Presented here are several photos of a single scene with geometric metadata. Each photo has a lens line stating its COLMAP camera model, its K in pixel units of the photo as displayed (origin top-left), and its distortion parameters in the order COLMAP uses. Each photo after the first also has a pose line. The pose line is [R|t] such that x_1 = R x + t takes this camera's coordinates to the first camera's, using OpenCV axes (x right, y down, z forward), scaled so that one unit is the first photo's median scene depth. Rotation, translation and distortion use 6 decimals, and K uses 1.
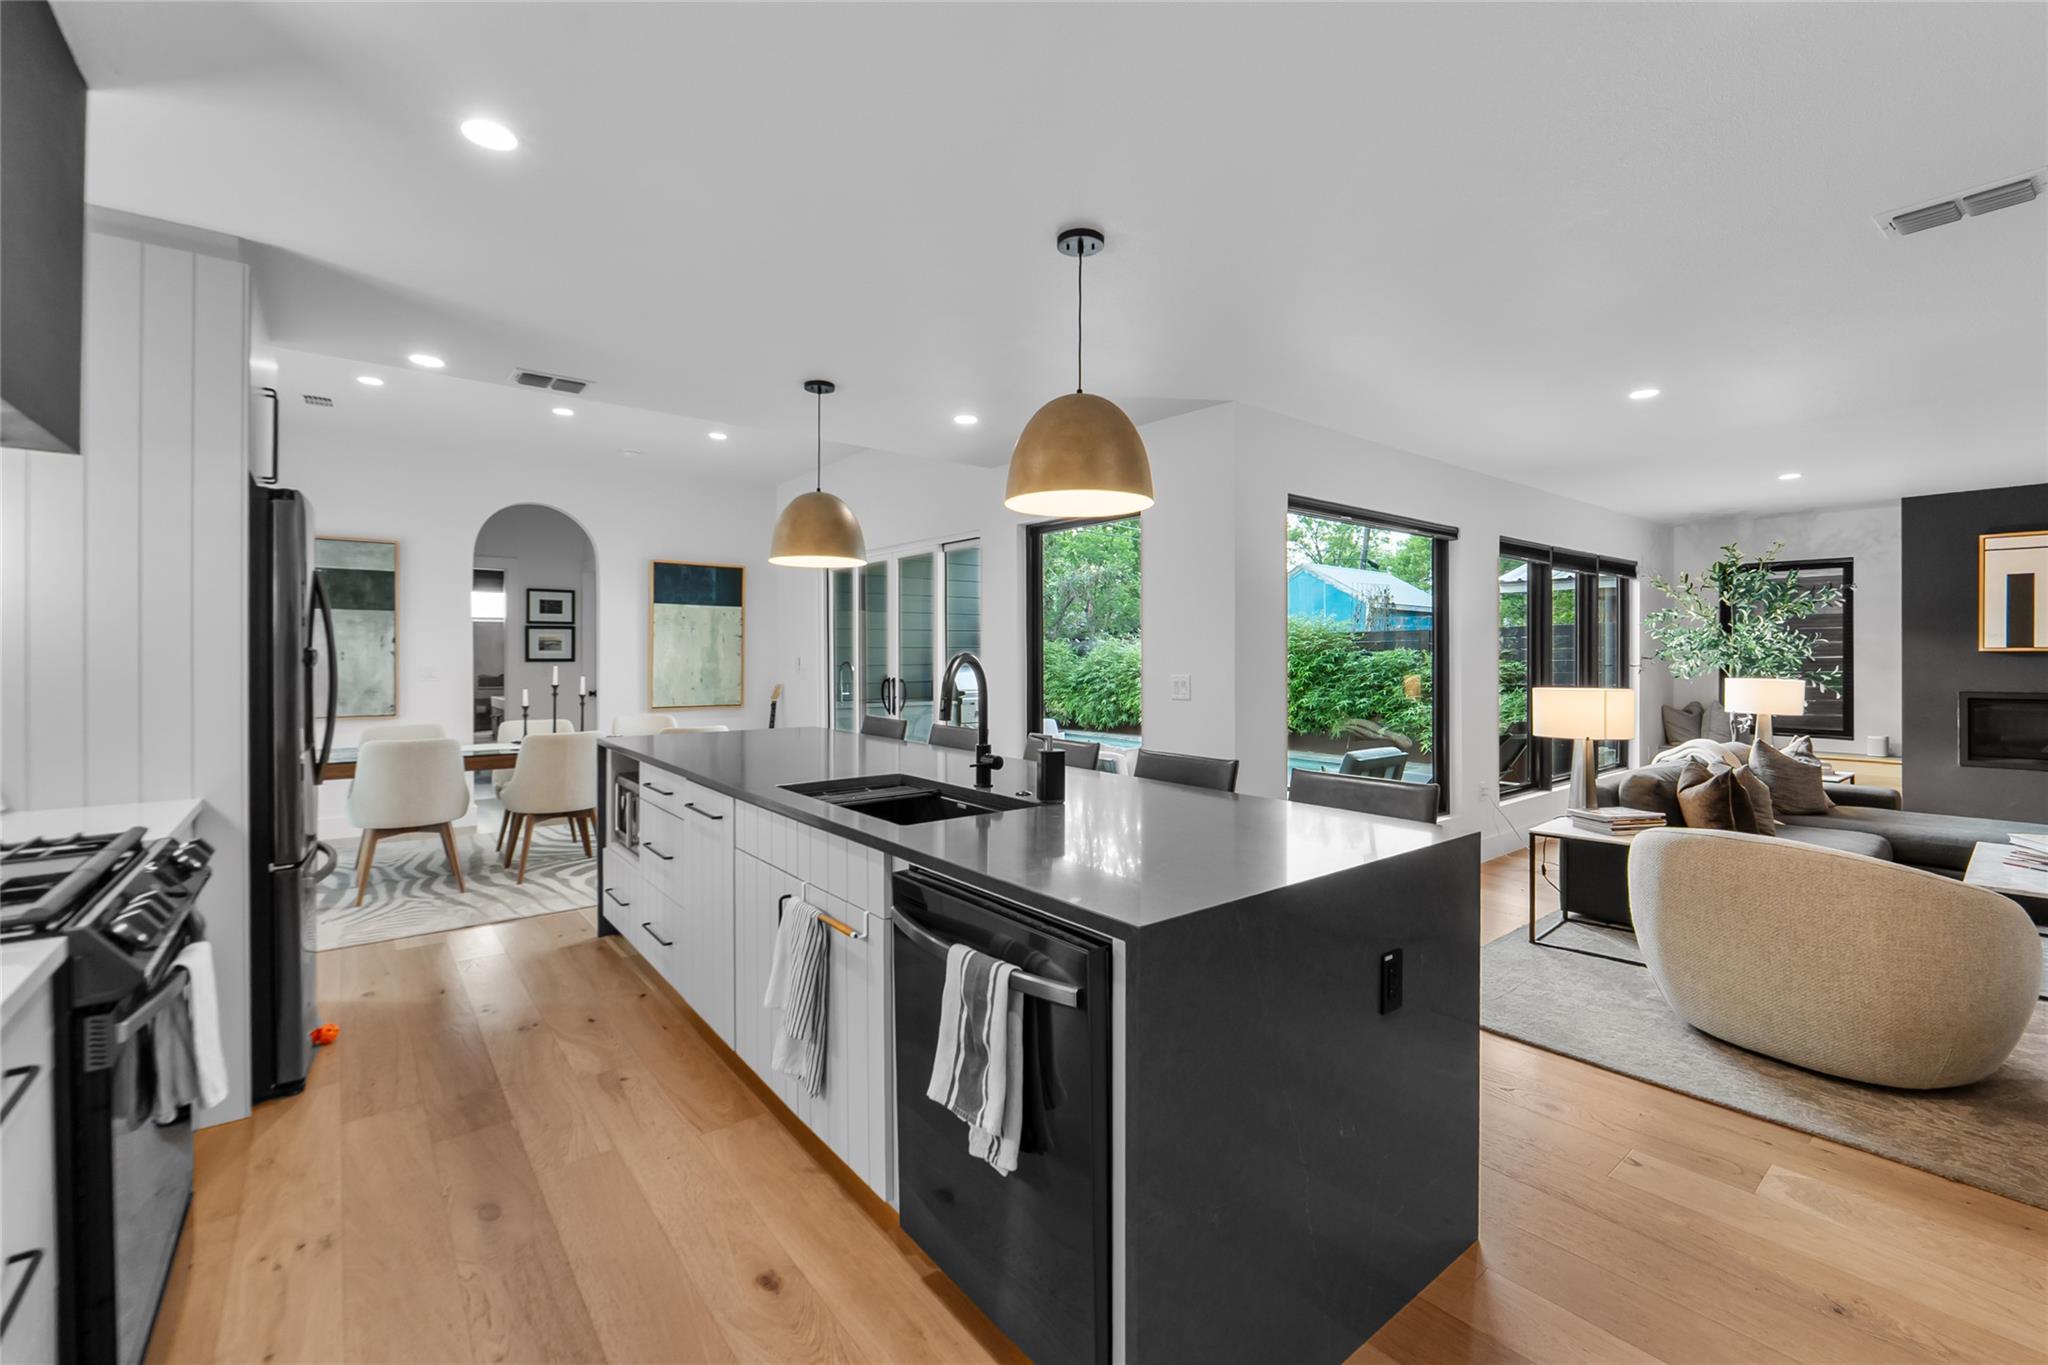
lens RADIAL K [[859.2, 0, 1029.9], [0, 859.2, 656.6], [0, 0, 1]] dist [-0.005268, -0.000449]
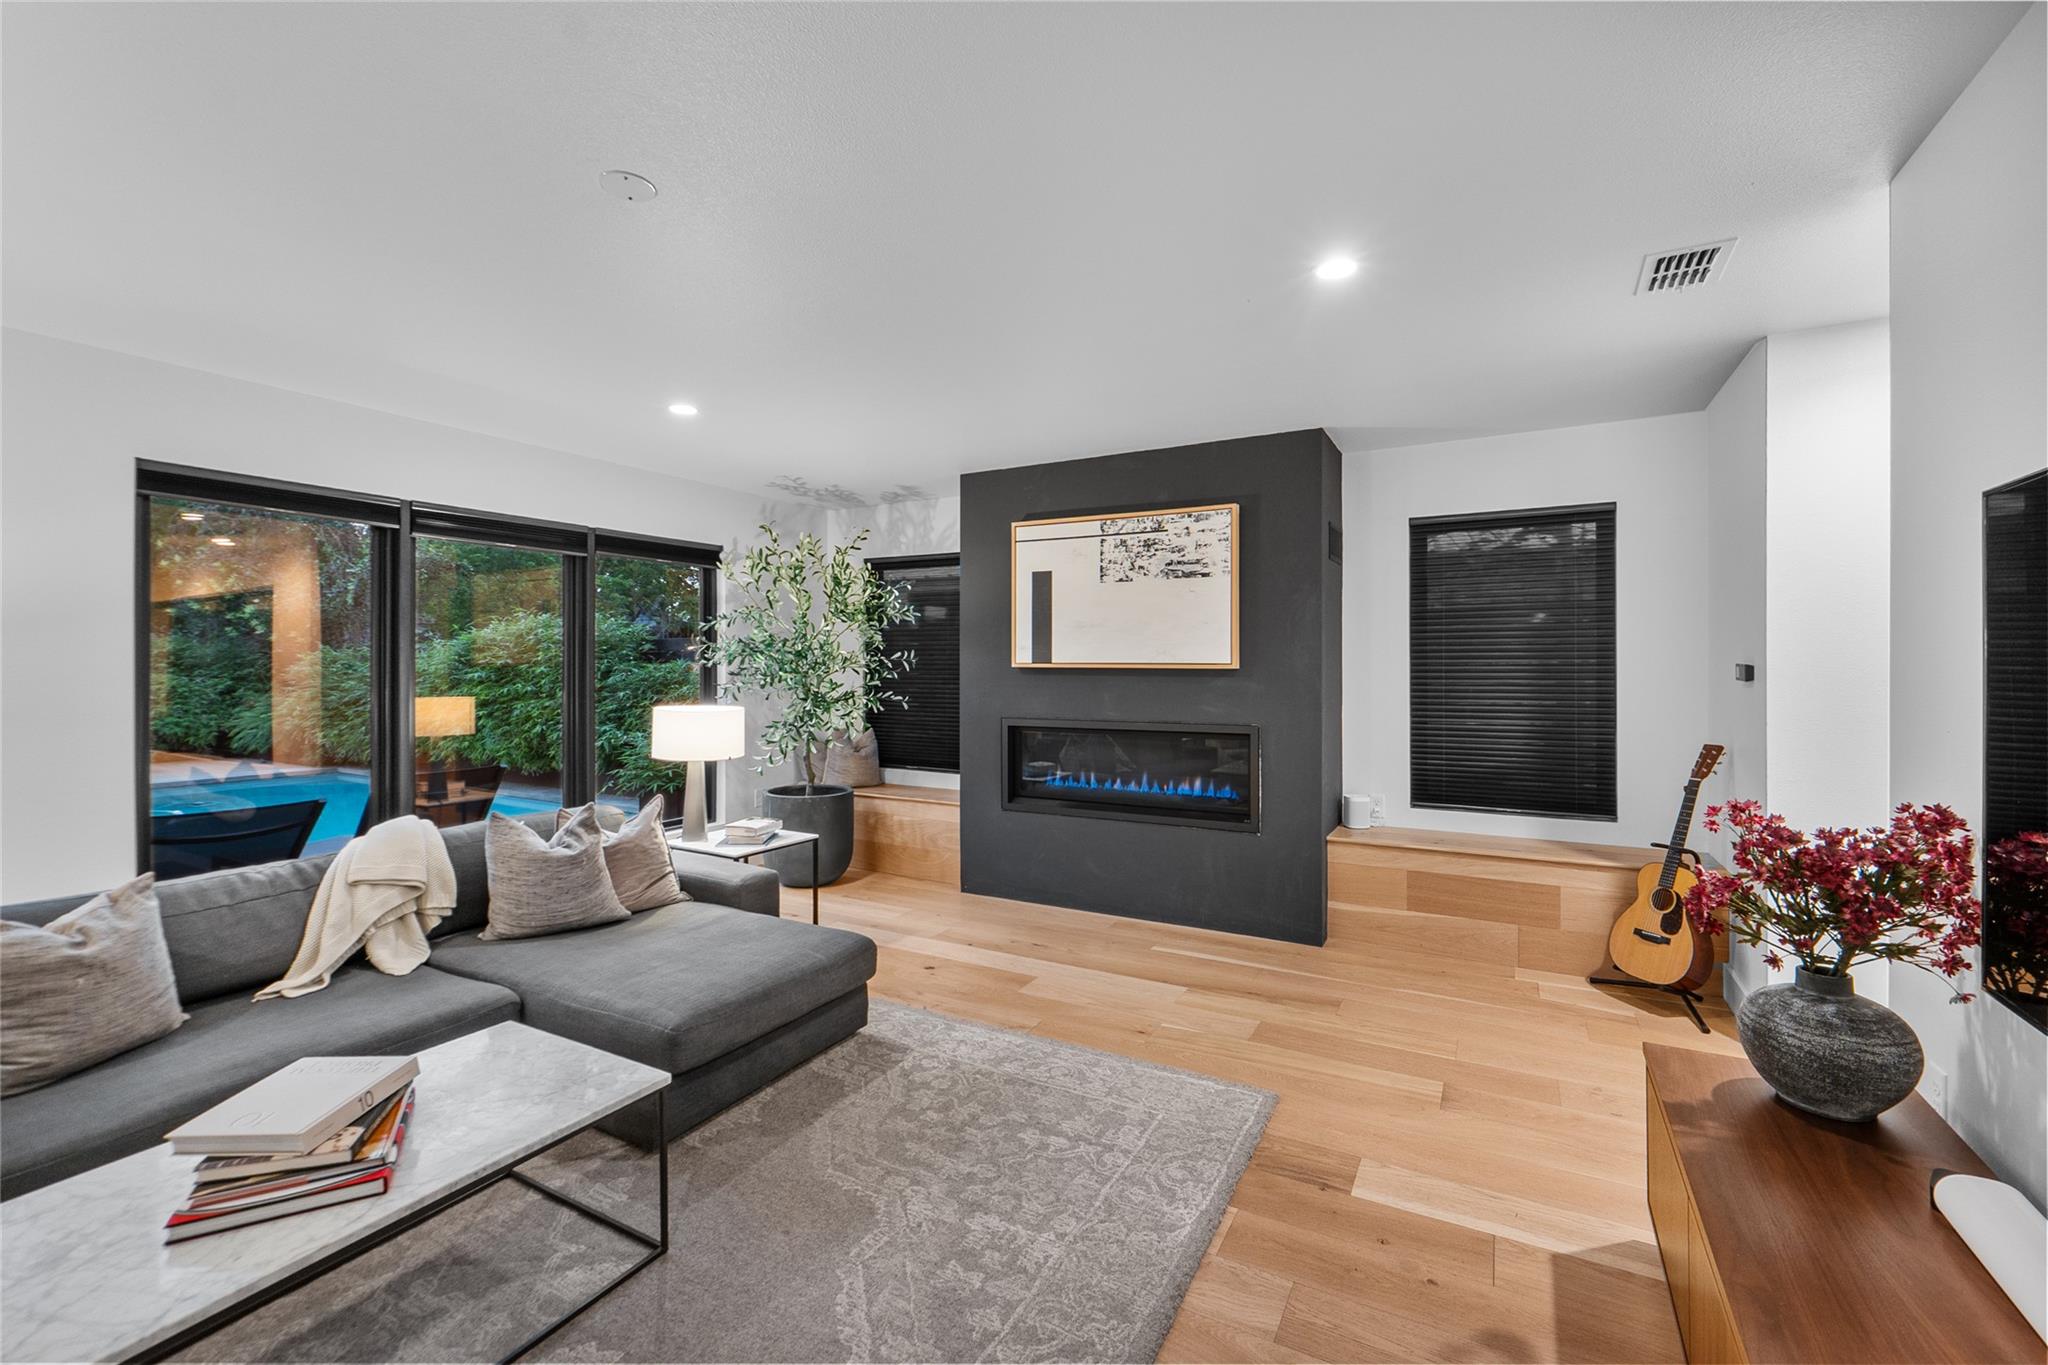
lens RADIAL K [[856.1, 0, 1033.9], [0, 856.1, 667.3], [0, 0, 1]] dist [-0.004409, -0.000157]
pose [[0.921738, 0.003268, 0.387800, 0.791221], [-0.002450, 0.999994, -0.002603, -0.004534], [-0.387806, 0.001449, 0.921740, 0.243436]]
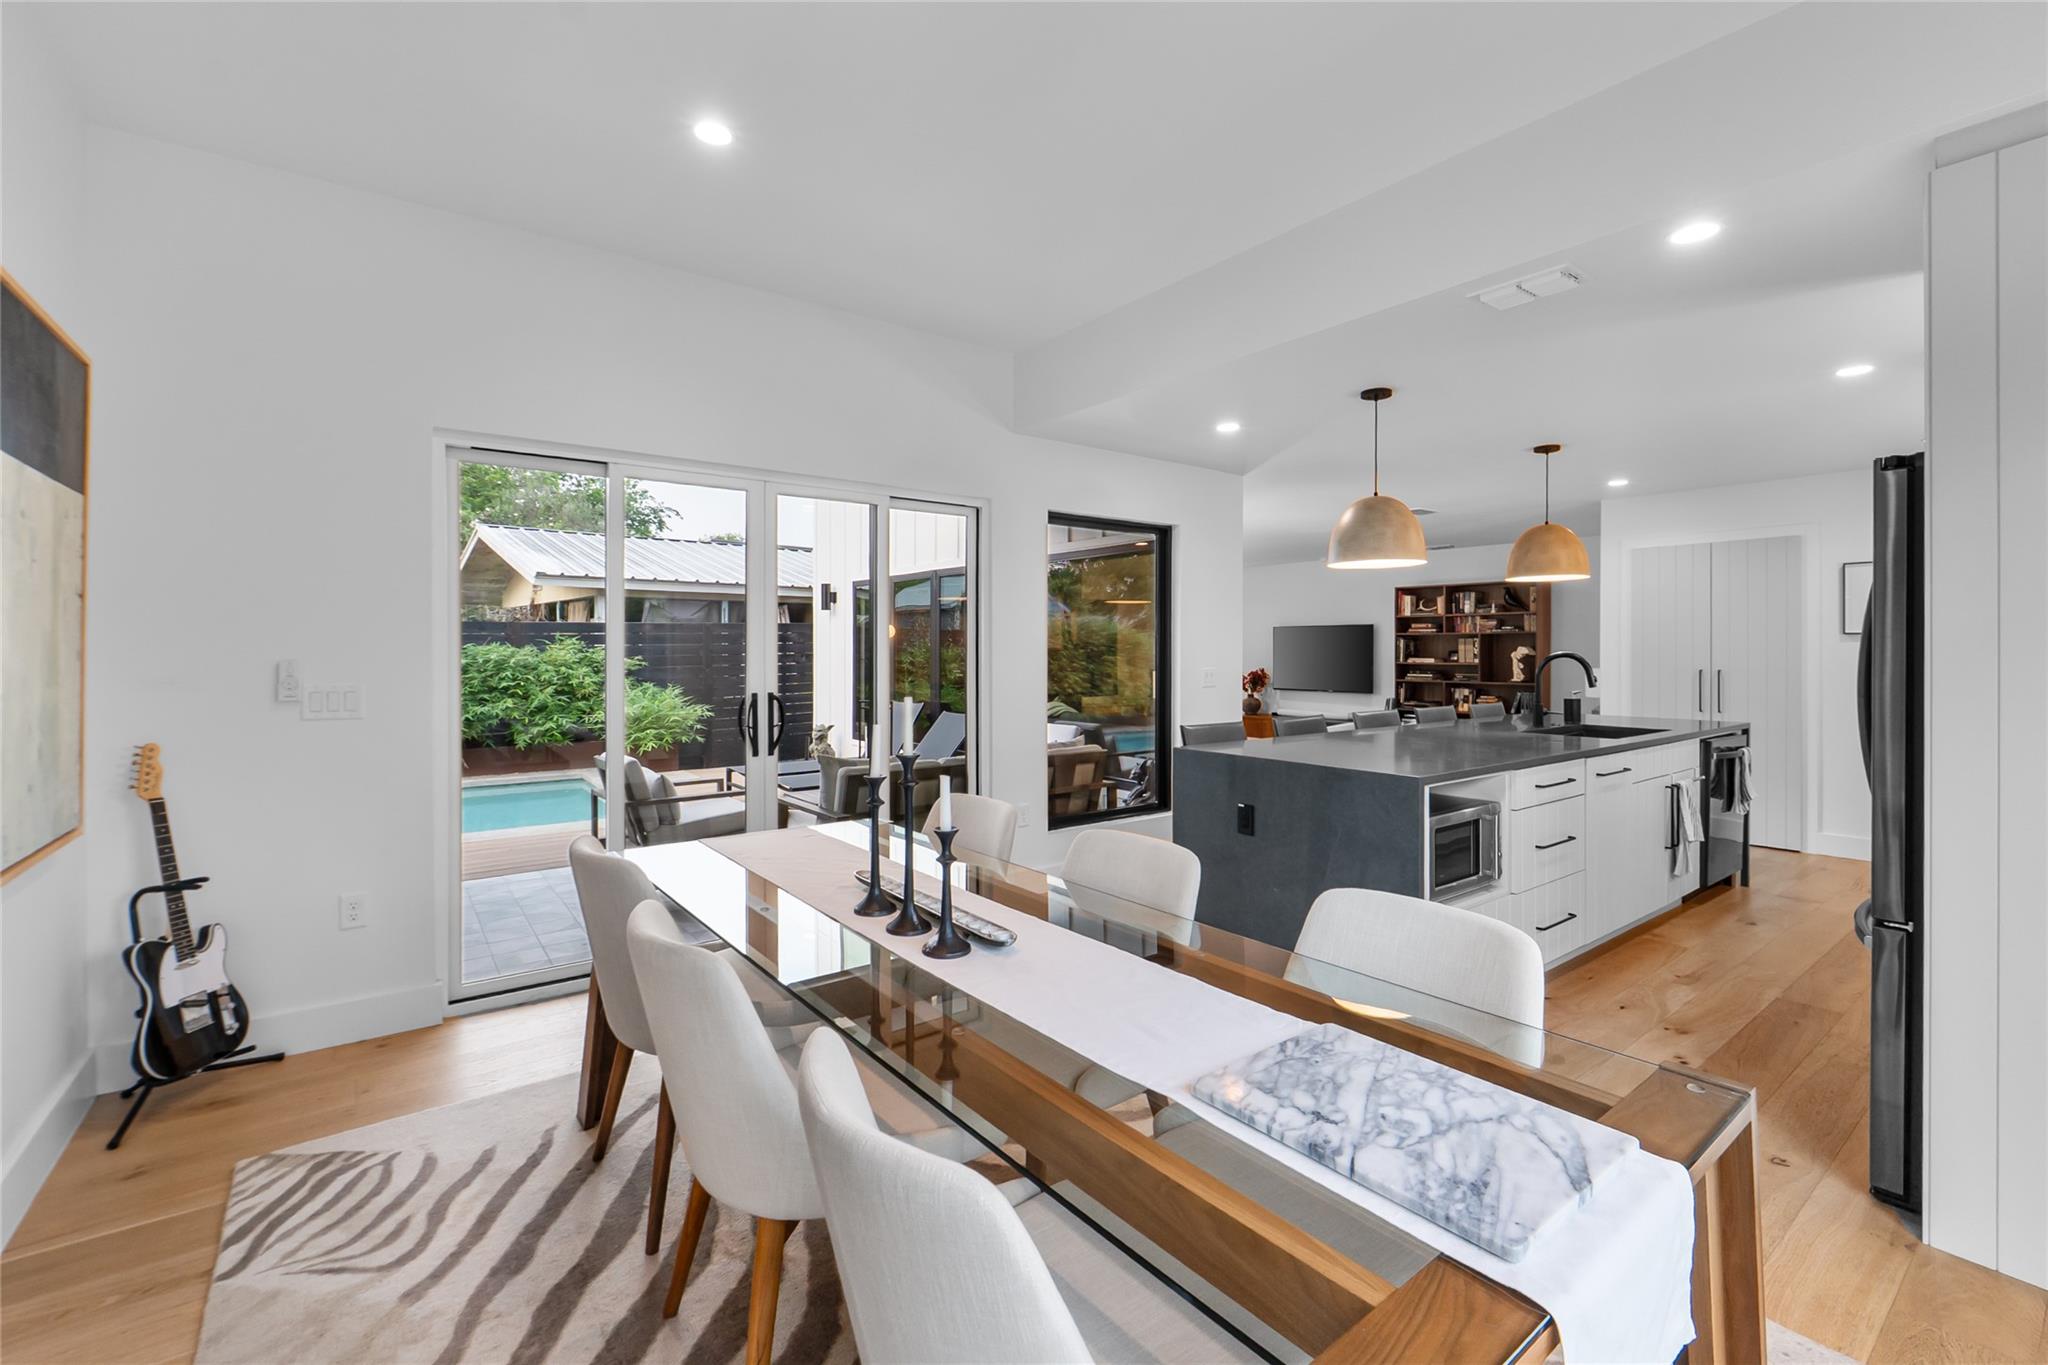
lens RADIAL K [[872.3, 0, 1026.3], [0, 872.3, 649.3], [0, 0, 1]] dist [-0.000236, -0.000031]
pose [[0.031097, -0.000292, 0.999516, -0.783338], [0.000684, 1.000000, 0.000270, -0.006235], [-0.999516, 0.000675, 0.031097, 0.830845]]
